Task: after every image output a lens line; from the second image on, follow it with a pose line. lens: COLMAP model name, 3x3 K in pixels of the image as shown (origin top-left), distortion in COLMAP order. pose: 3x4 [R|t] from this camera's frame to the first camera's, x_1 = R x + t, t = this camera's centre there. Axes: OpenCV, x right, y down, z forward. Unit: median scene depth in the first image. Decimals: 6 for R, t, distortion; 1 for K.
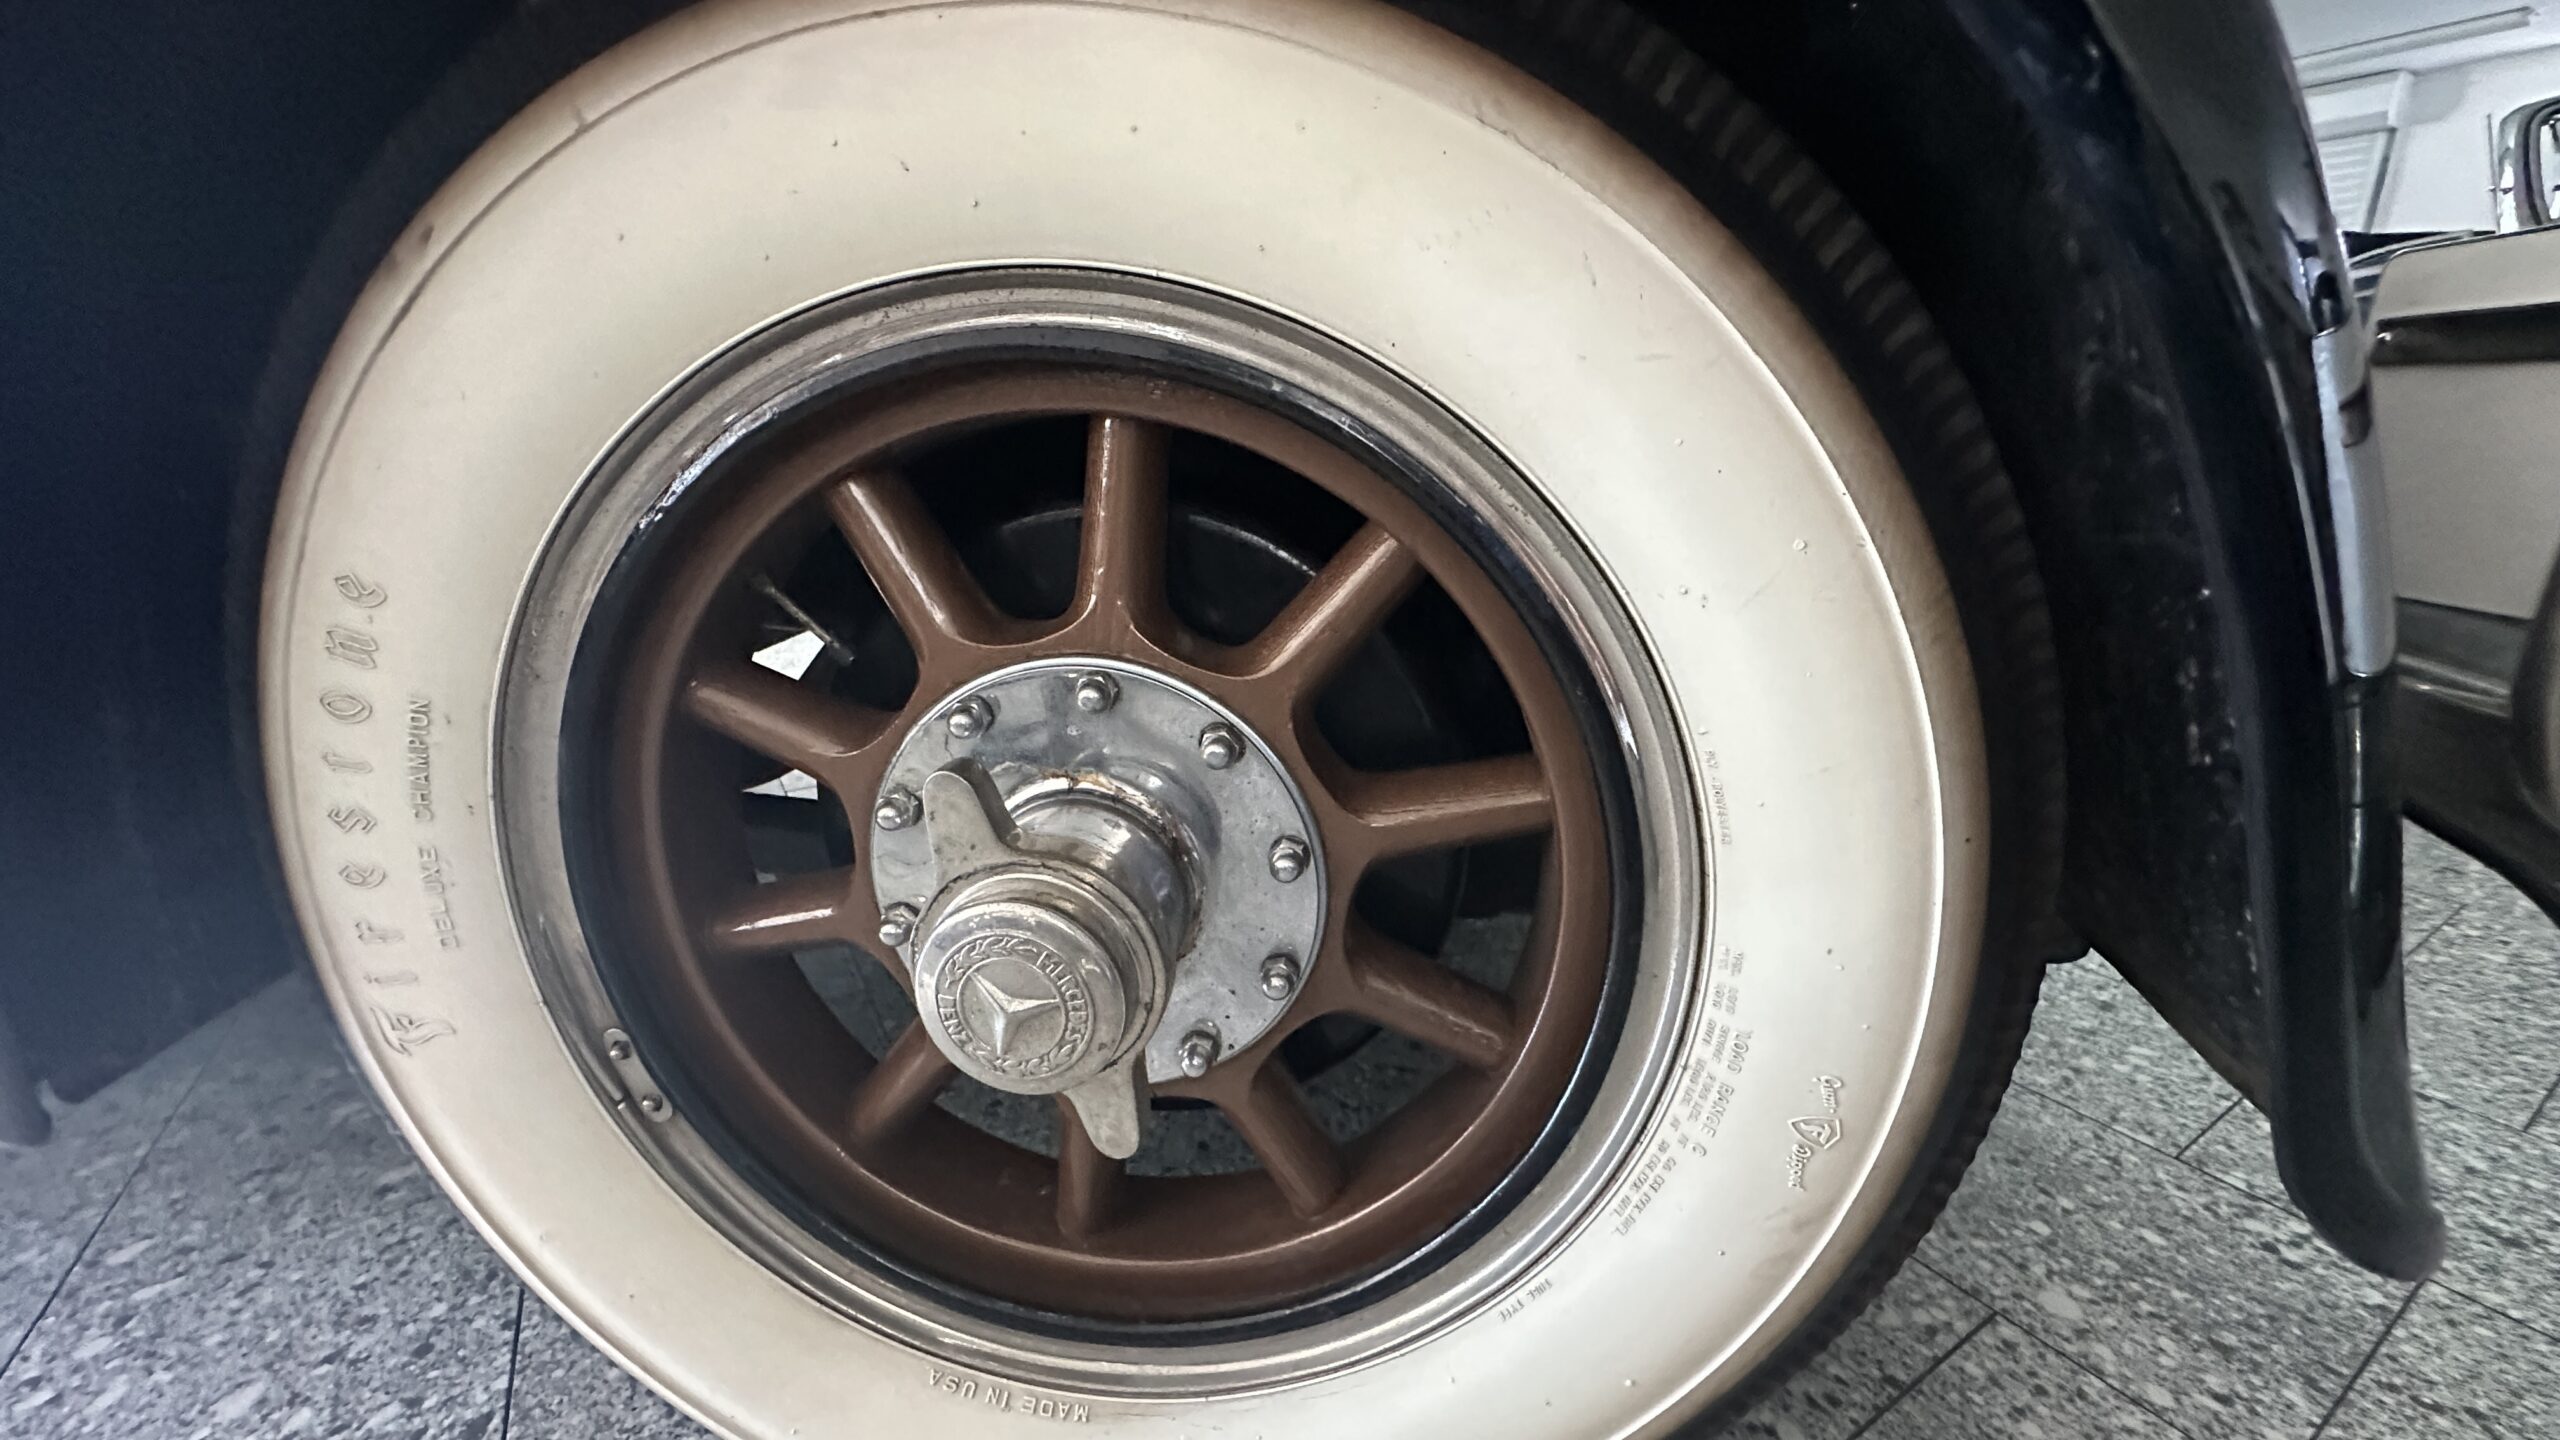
lens RADIAL K [[1057.5, 0, 1277.6], [0, 1057.5, 719.0], [0, 0, 1]] dist [-0.002128, 0.000797]
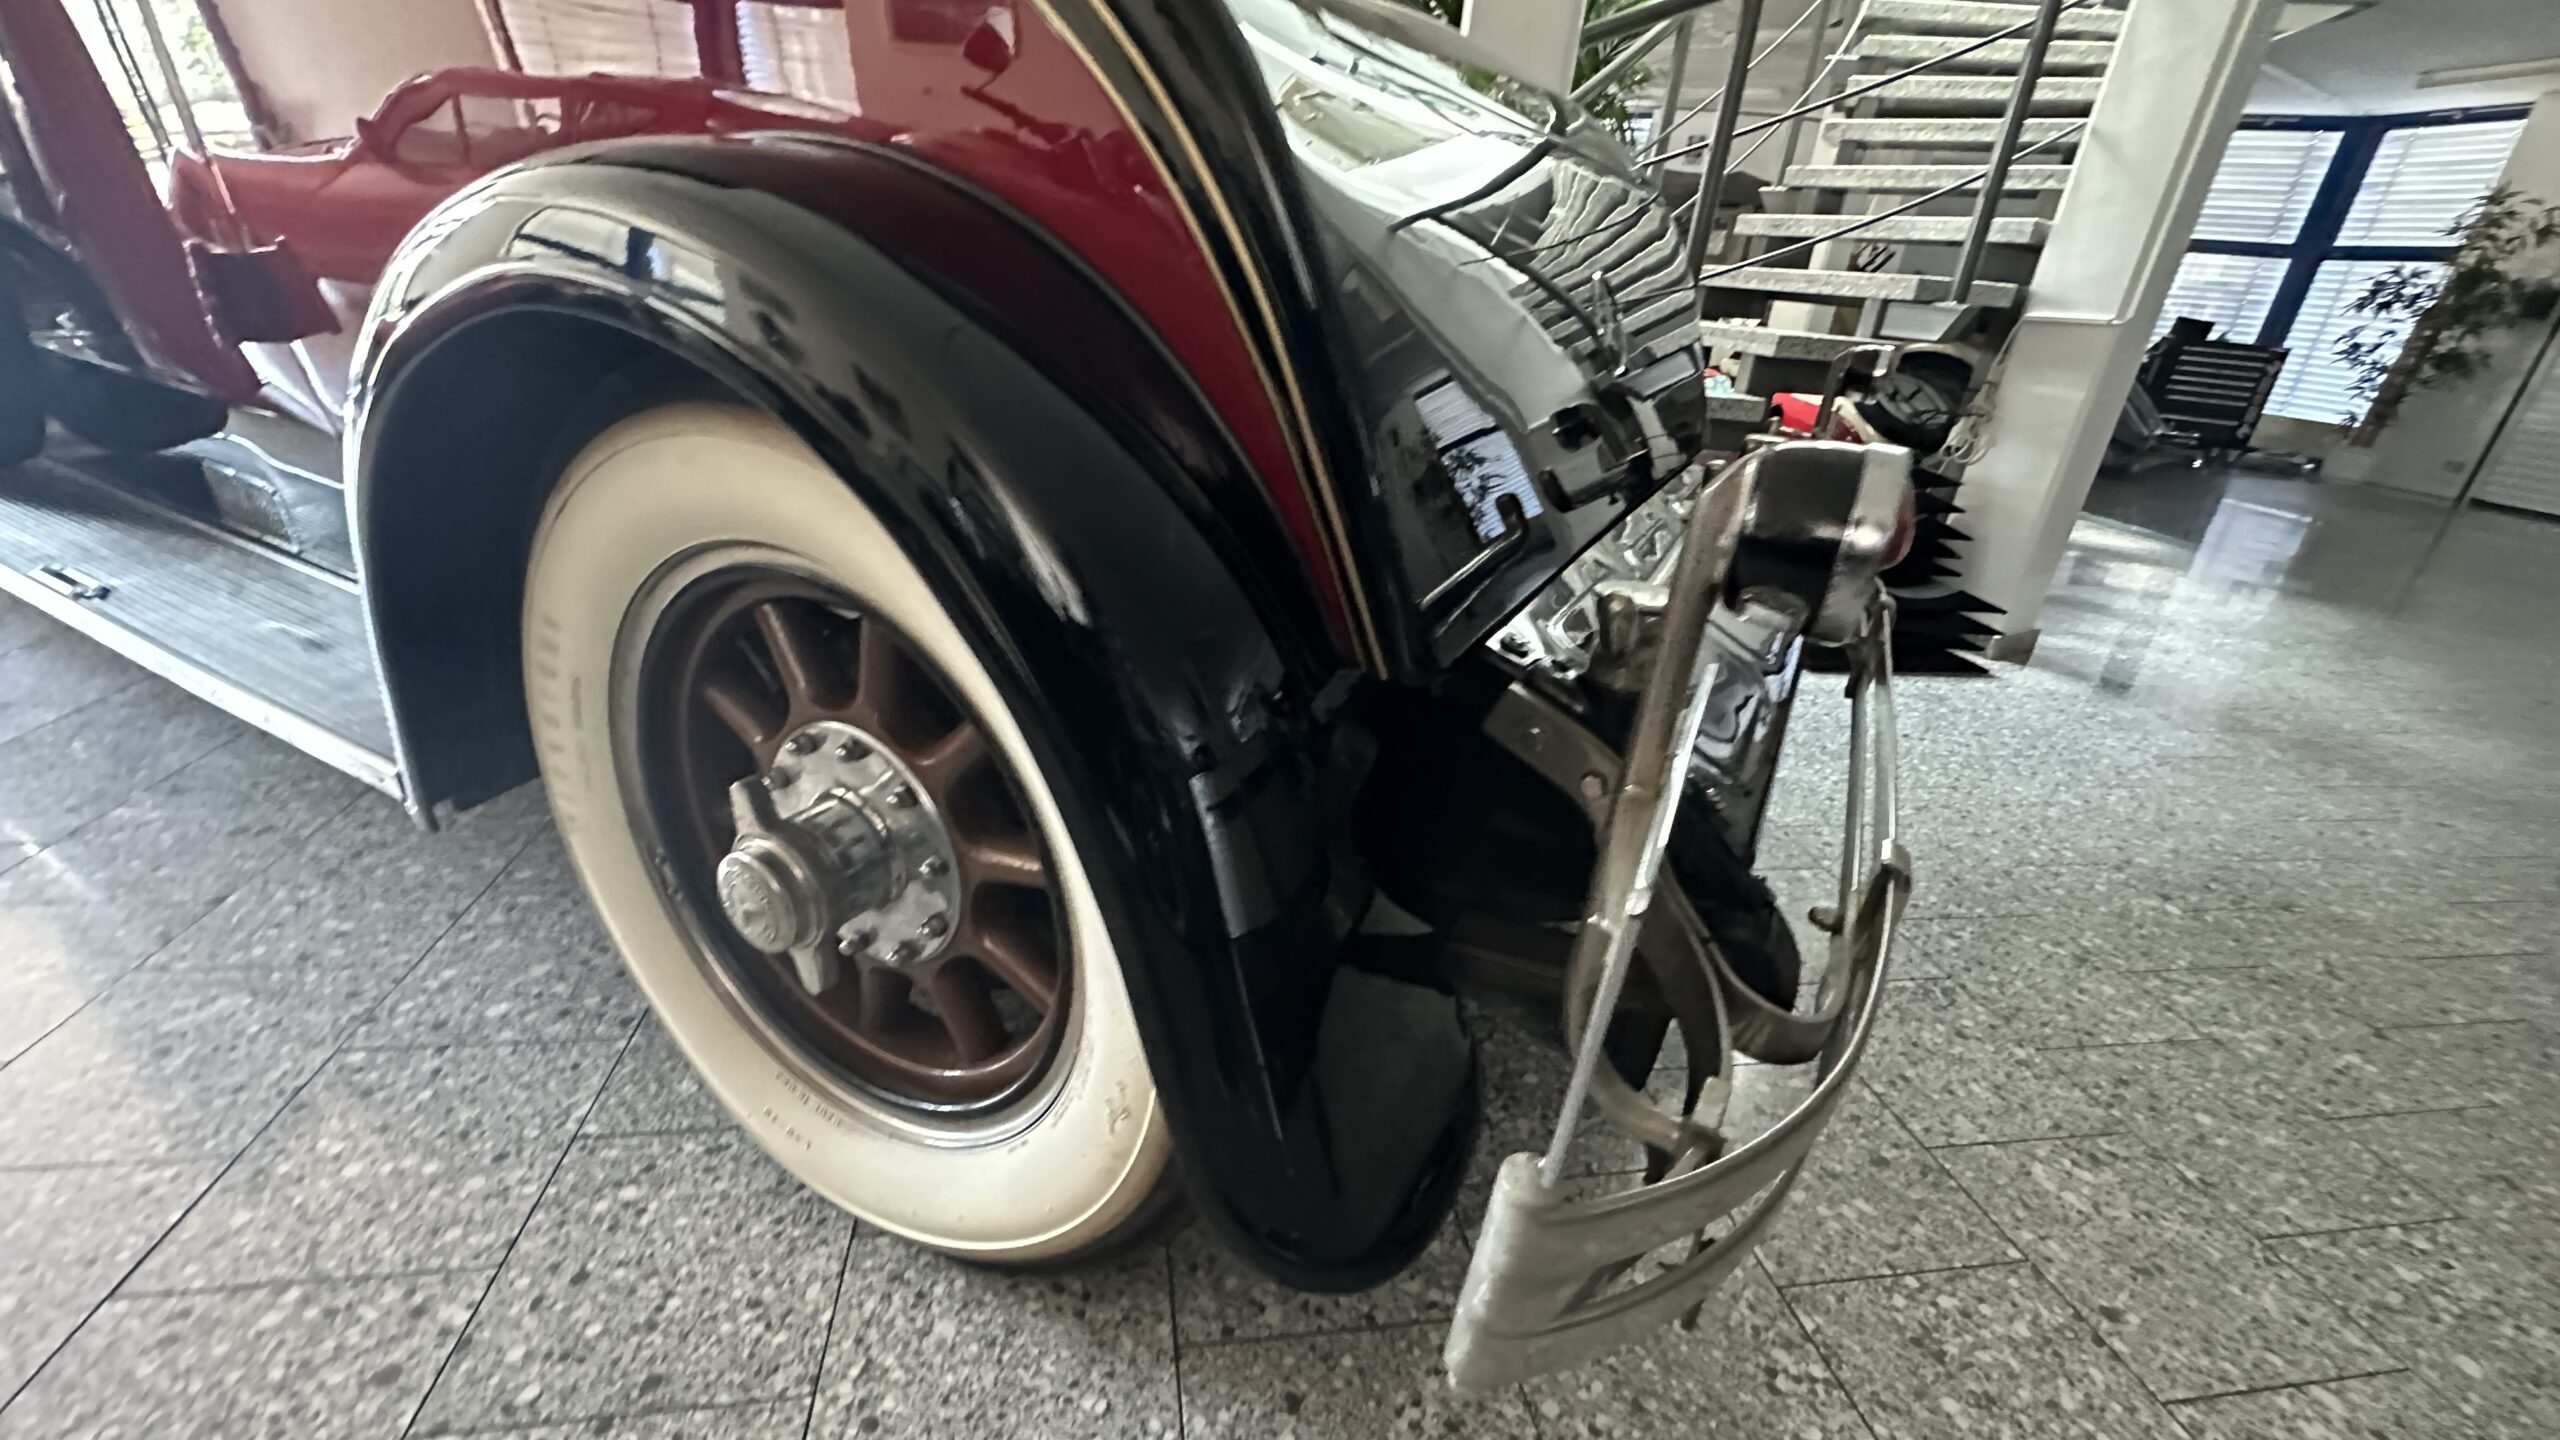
lens RADIAL K [[1057.5, 0, 1277.6], [0, 1057.5, 719.0], [0, 0, 1]] dist [-0.002128, 0.000797]
pose [[0.920905, 0.237644, -0.308965, 0.989833], [-0.198783, 0.968157, 0.152174, -0.471019], [0.335290, -0.078720, 0.938820, -0.422735]]
